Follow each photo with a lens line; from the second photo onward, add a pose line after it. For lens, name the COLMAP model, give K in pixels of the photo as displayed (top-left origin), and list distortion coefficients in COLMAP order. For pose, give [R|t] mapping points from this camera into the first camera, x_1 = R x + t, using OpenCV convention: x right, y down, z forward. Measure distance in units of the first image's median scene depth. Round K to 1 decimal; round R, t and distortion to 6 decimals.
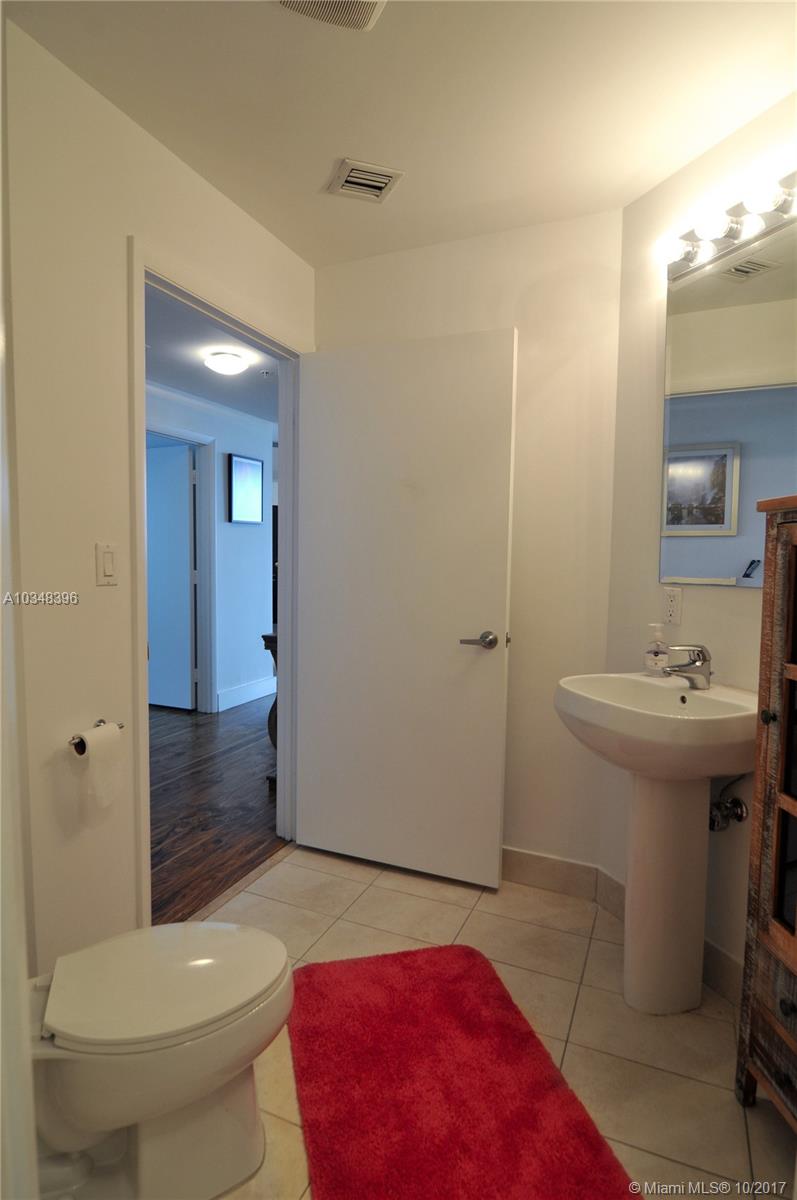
lens RADIAL K [[647.9, 0, 397.4], [0, 647.9, 601.5], [0, 0, 1]] dist [-0.000456, -0.000236]
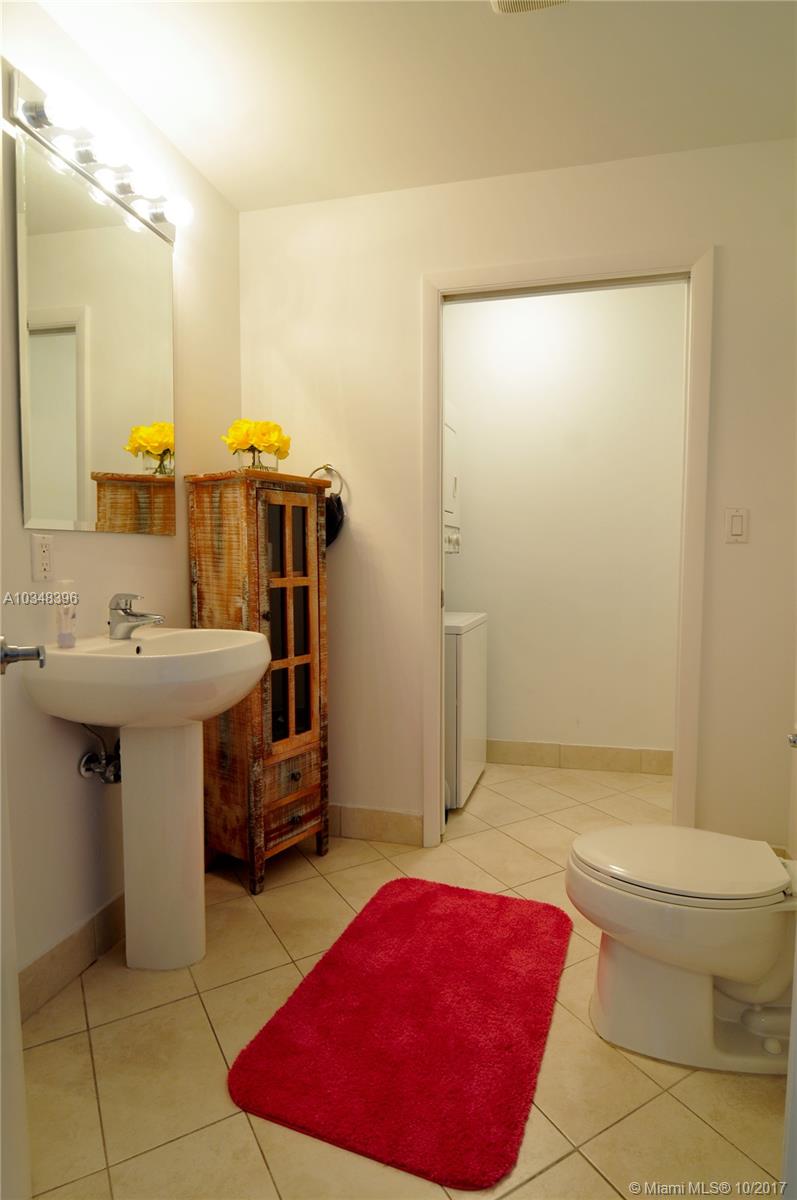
lens RADIAL K [[647.9, 0, 397.4], [0, 647.9, 601.5], [0, 0, 1]] dist [-0.000456, -0.000236]
pose [[-0.799281, -0.051393, 0.598756, -0.581571], [0.032181, 0.991247, 0.128040, -0.040550], [-0.600095, 0.121609, -0.790631, 2.017230]]
